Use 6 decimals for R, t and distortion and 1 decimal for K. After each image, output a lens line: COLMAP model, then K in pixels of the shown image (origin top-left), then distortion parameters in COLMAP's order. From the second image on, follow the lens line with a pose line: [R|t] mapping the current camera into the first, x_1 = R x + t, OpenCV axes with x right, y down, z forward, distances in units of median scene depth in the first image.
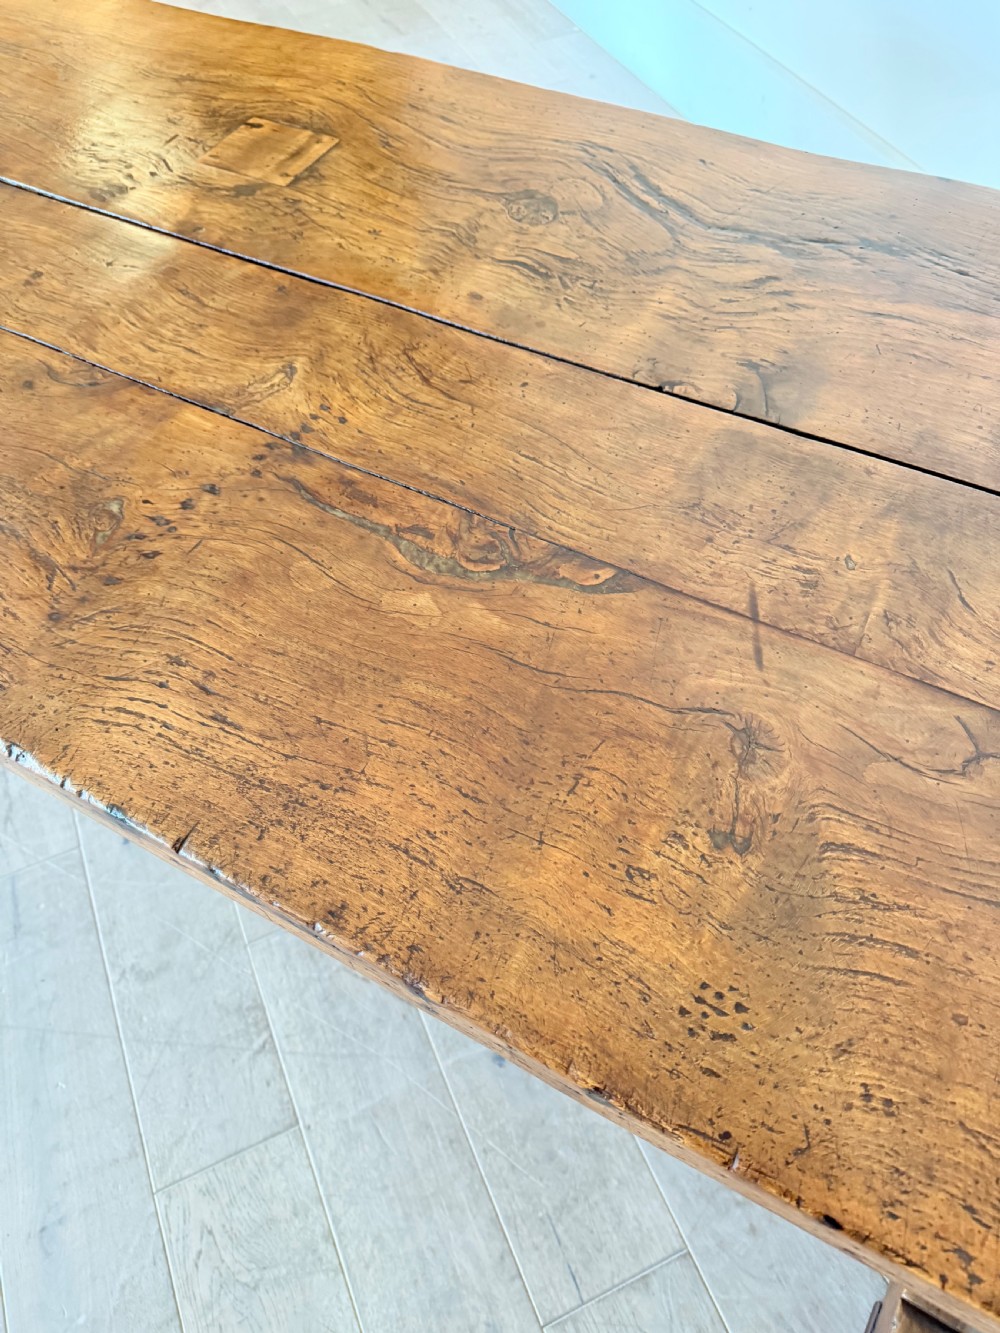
lens RADIAL K [[951.8, 0, 506.0], [0, 951.8, 666.2], [0, 0, 1]] dist [0.048752, -0.092412]
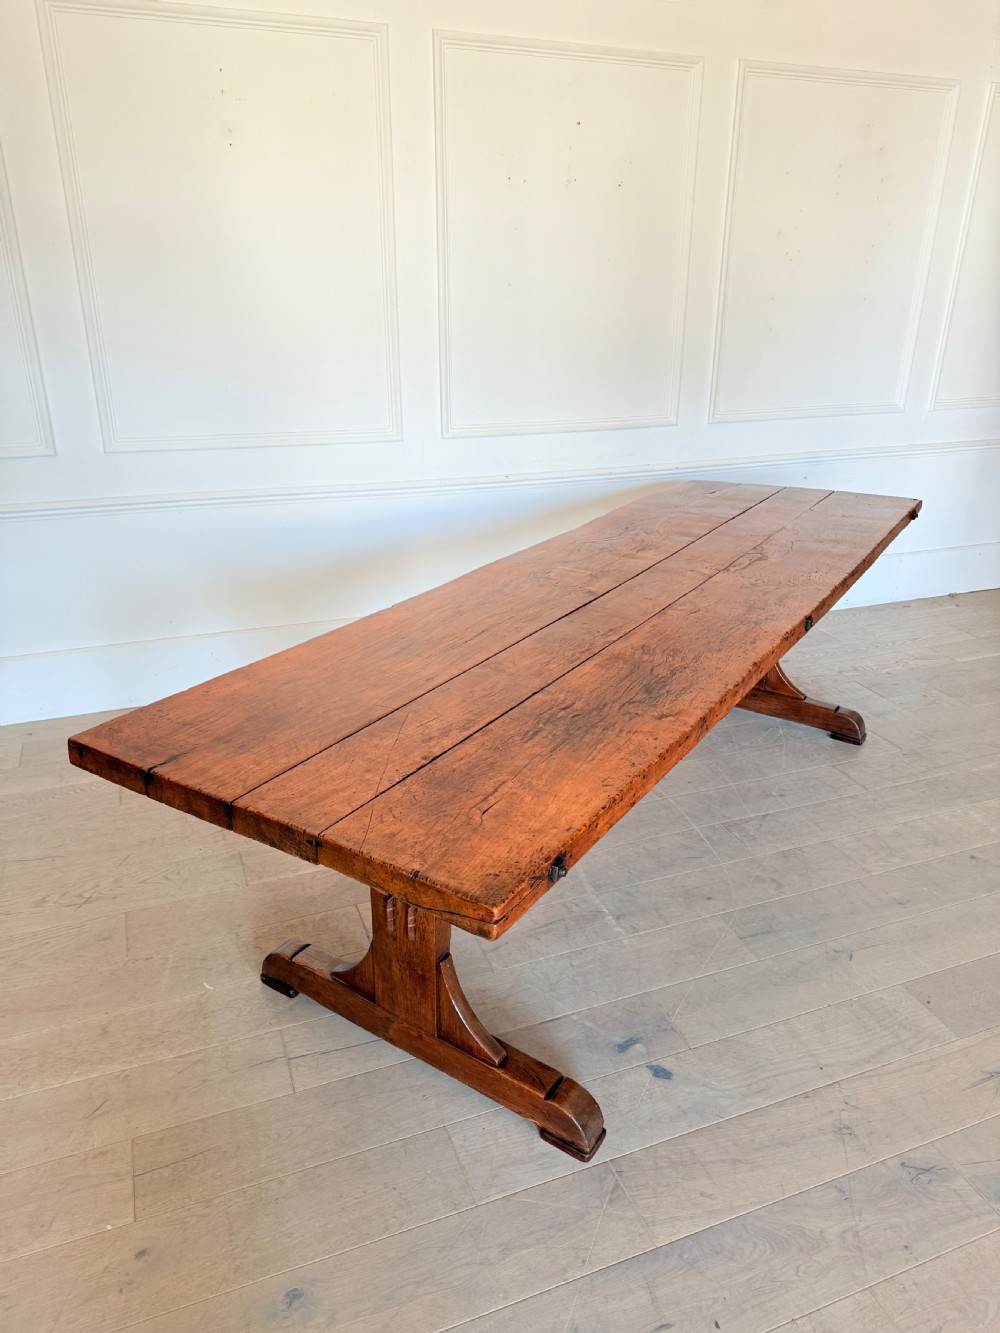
lens RADIAL K [[934.1, 0, 507.7], [0, 934.1, 672.0], [0, 0, 1]] dist [0.118101, -0.193395]
pose [[0.049267, -0.349037, 0.935813, -4.551329], [0.820147, 0.548876, 0.161540, -1.541058], [-0.570028, 0.759545, 0.313303, 0.783158]]
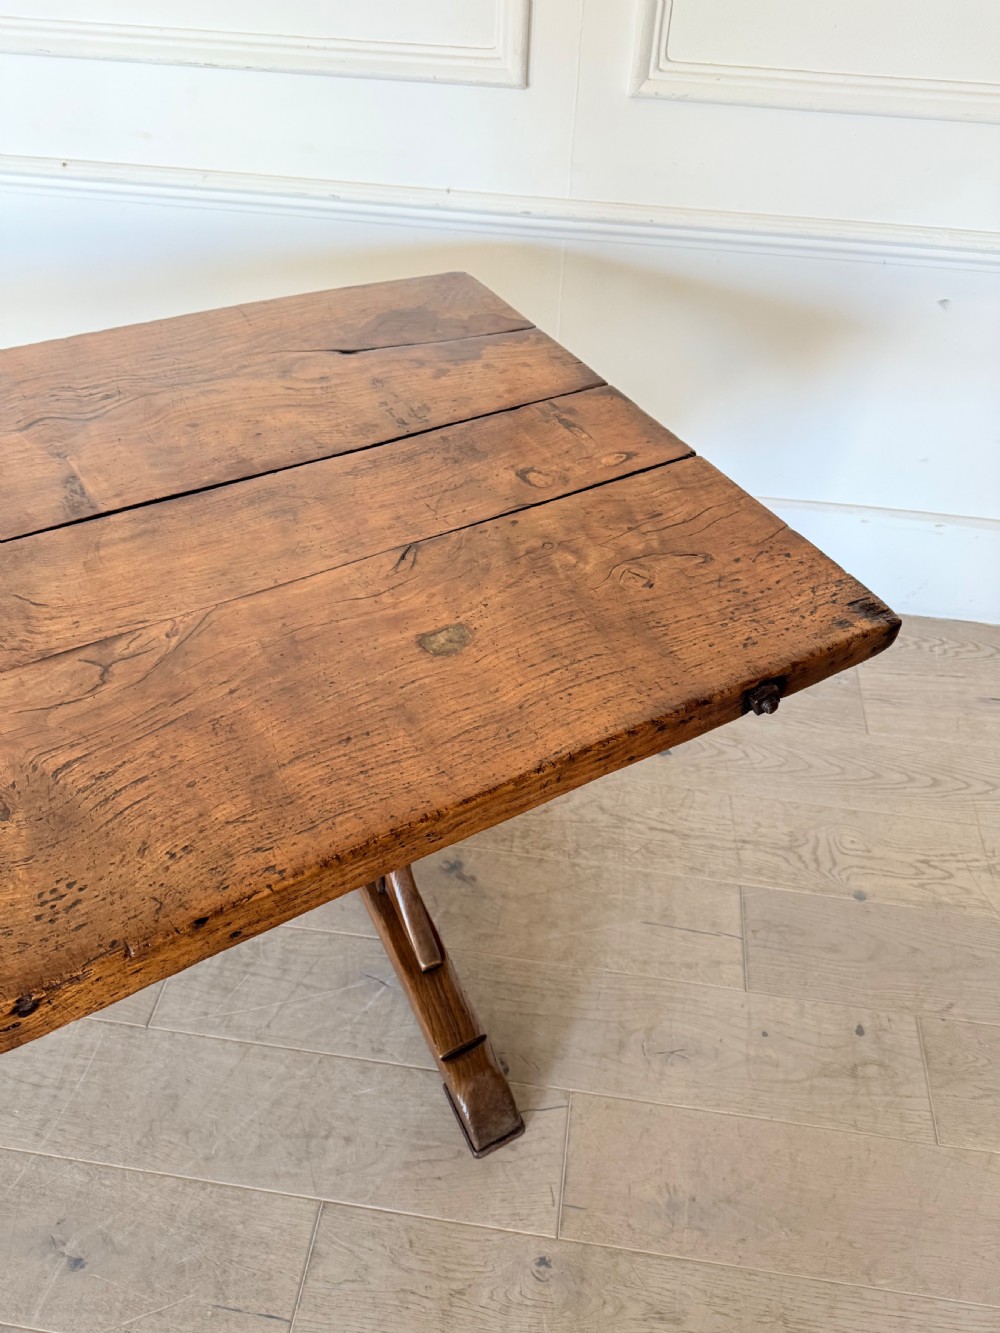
lens RADIAL K [[951.8, 0, 506.0], [0, 951.8, 666.2], [0, 0, 1]] dist [0.048752, -0.092412]
pose [[0.527935, -0.567655, 0.631706, -0.091891], [0.672830, 0.733441, 0.096771, 0.329839], [-0.518251, 0.373941, 0.769144, -0.395645]]
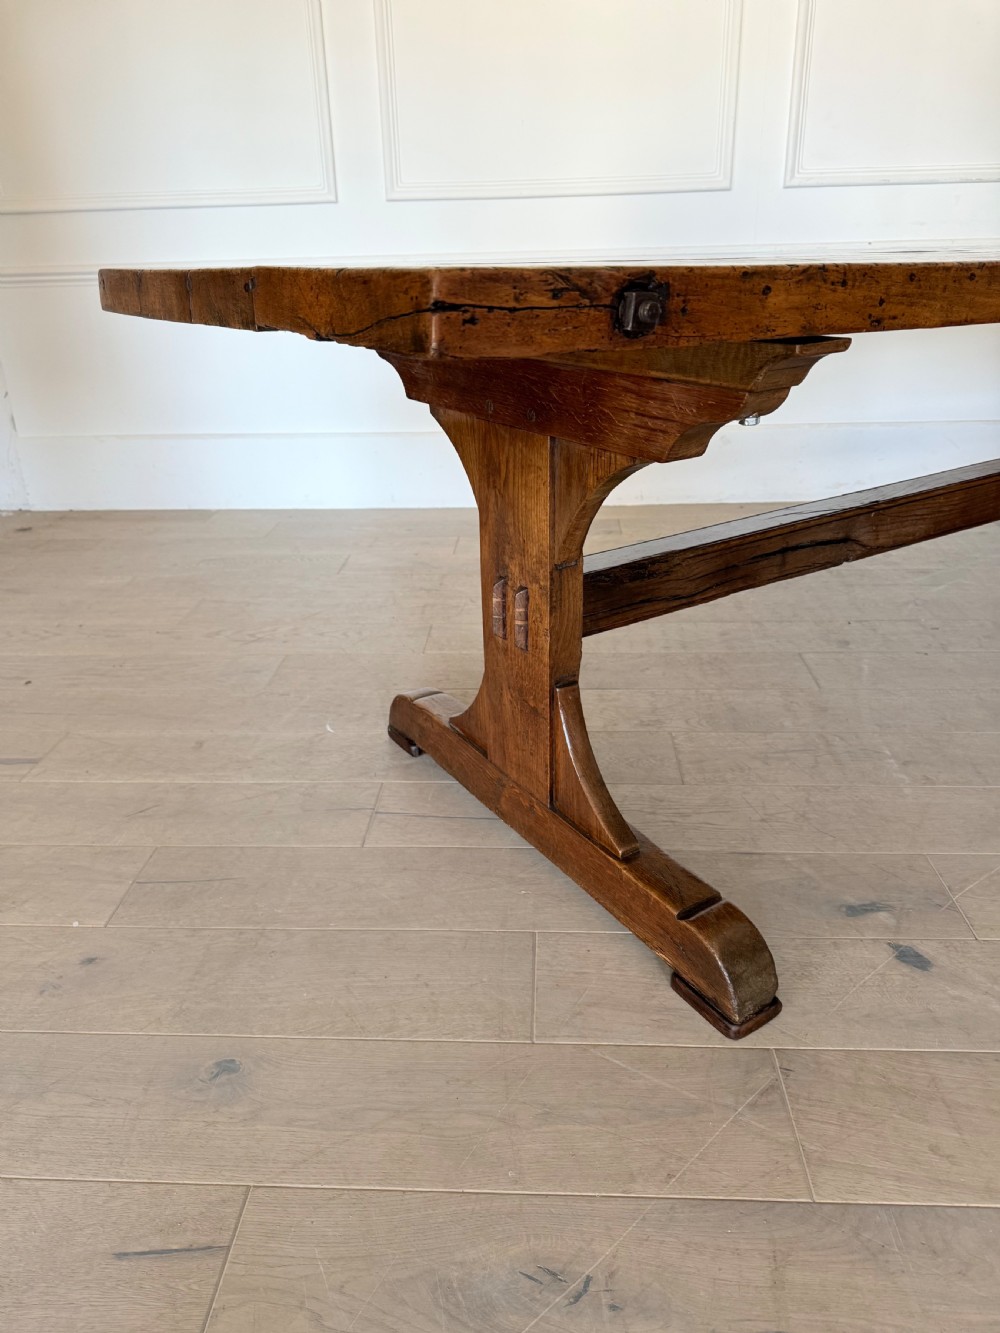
lens RADIAL K [[939.6, 0, 499.2], [0, 939.6, 669.7], [0, 0, 1]] dist [0.076780, -0.102186]
pose [[0.457138, -0.327151, 0.827041, -3.720636], [0.738503, 0.657808, -0.147992, -0.526862], [-0.495618, 0.678426, 0.542311, 1.536507]]
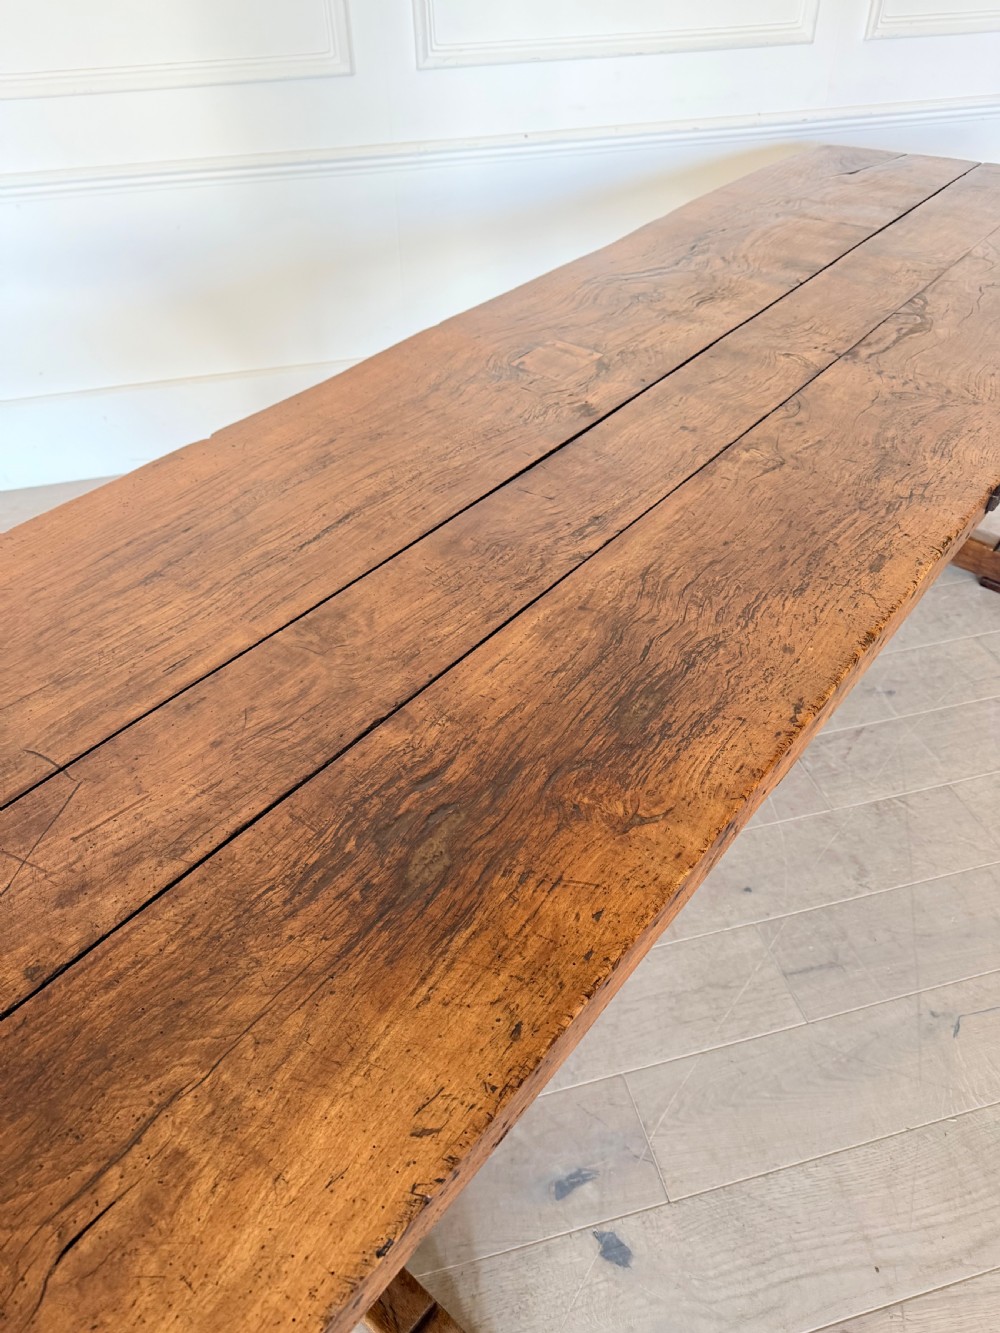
lens RADIAL K [[939.6, 0, 499.2], [0, 939.6, 669.7], [0, 0, 1]] dist [0.076780, -0.102186]
pose [[0.164549, -0.629016, 0.759778, -2.751385], [0.818769, 0.516641, 0.250399, -1.191992], [-0.550037, 0.580880, 0.600031, 0.719330]]
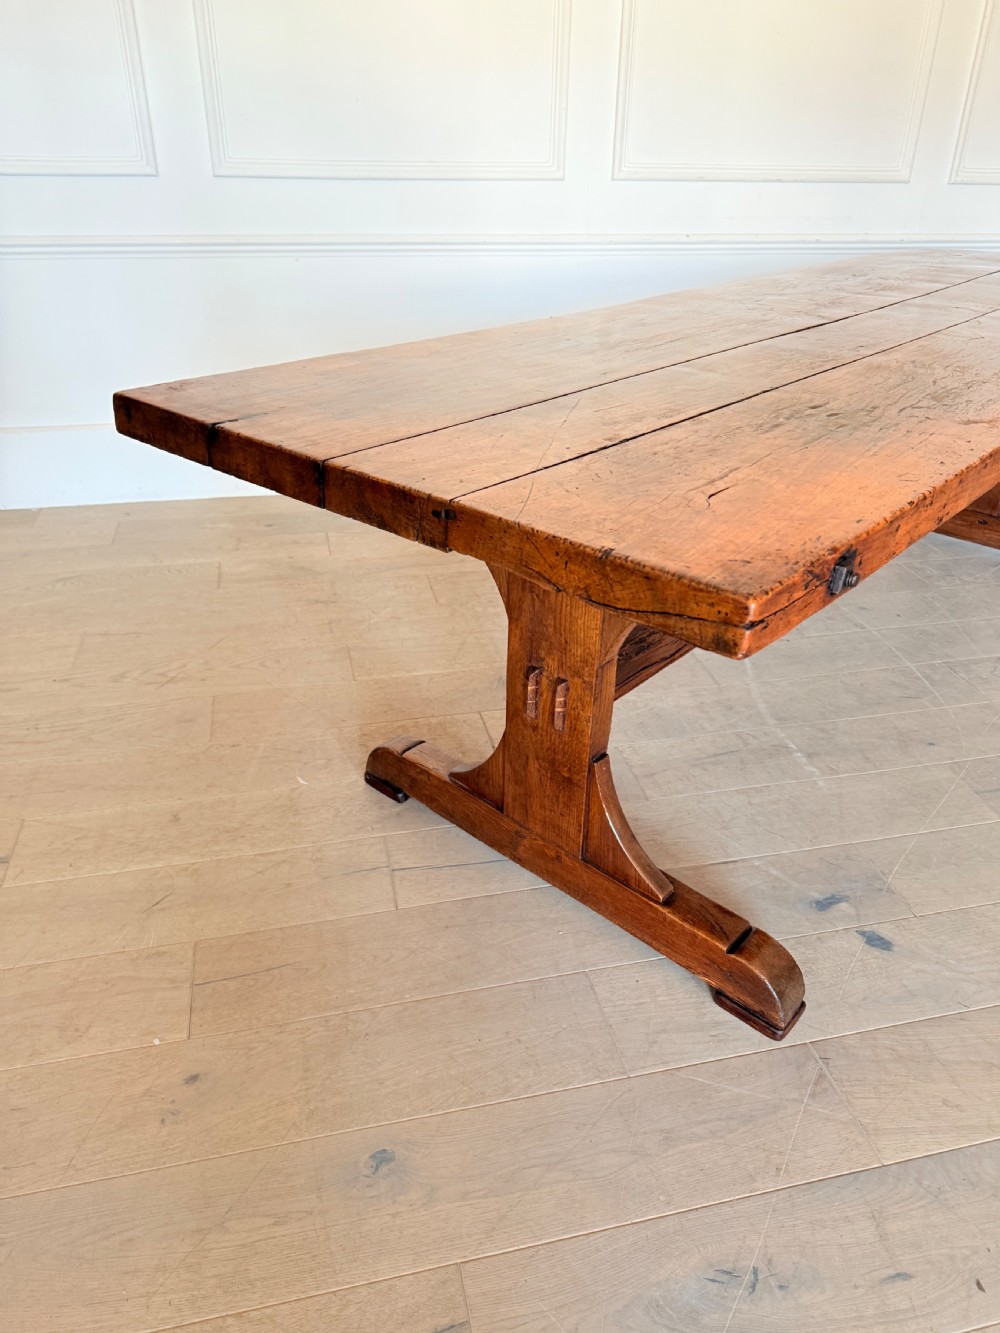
lens RADIAL K [[940.4, 0, 507.4], [0, 940.4, 676.5], [0, 0, 1]] dist [0.072862, -0.091184]
pose [[0.189898, -0.447640, 0.873818, -3.955807], [0.796958, 0.590079, 0.129090, -1.293767], [-0.573407, 0.671882, 0.468805, 1.501496]]
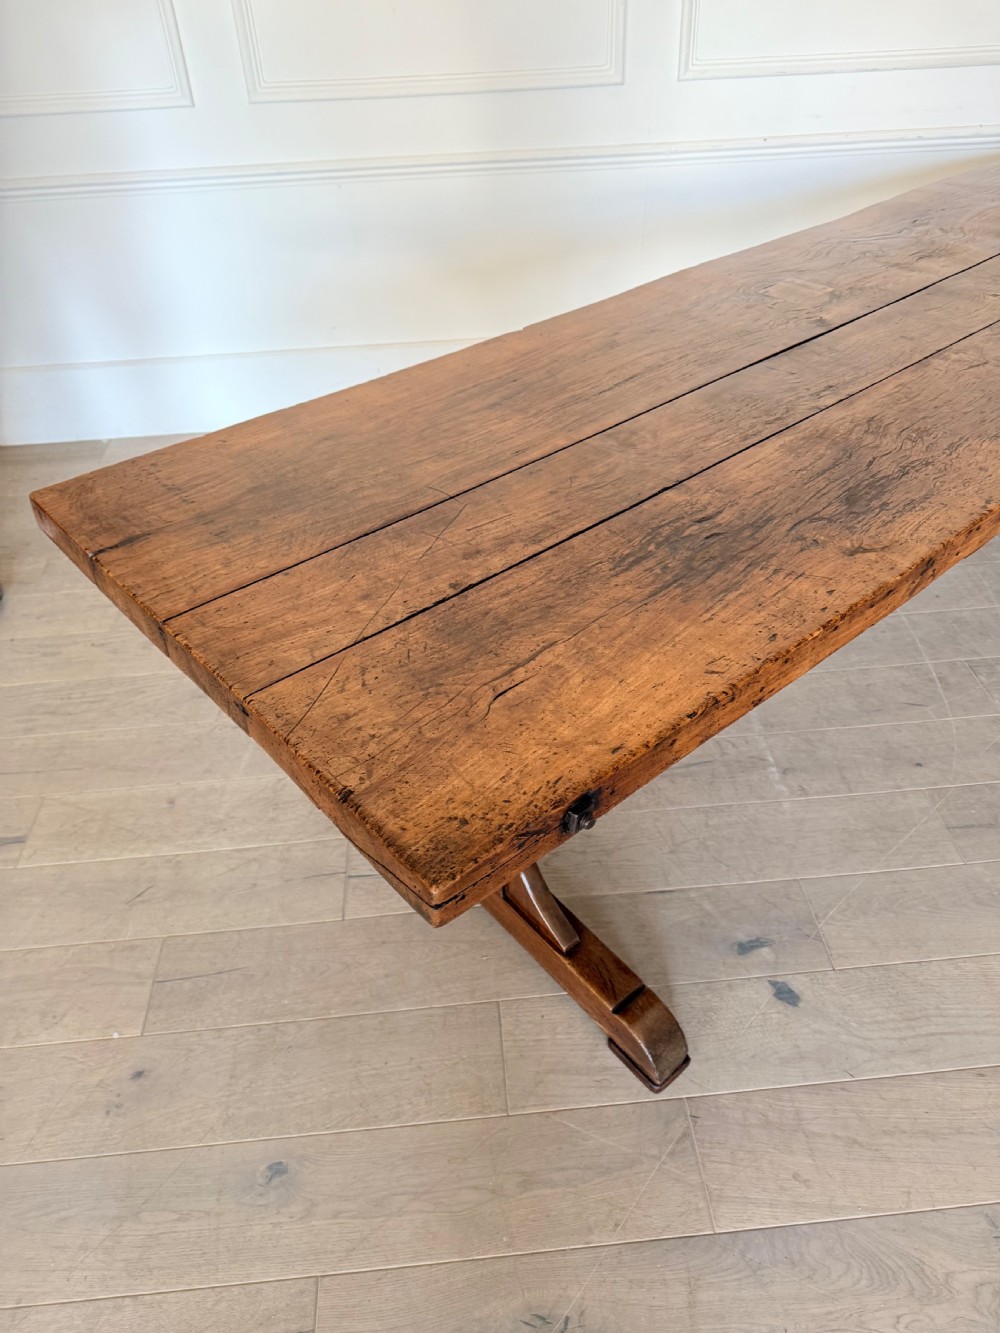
lens RADIAL K [[942.9, 0, 513.5], [0, 942.9, 672.1], [0, 0, 1]] dist [0.071729, -0.094249]
pose [[0.330943, -0.575504, 0.747845, -3.580519], [0.790943, 0.601404, 0.112795, -1.190854], [-0.514671, 0.554174, 0.654221, 0.795112]]
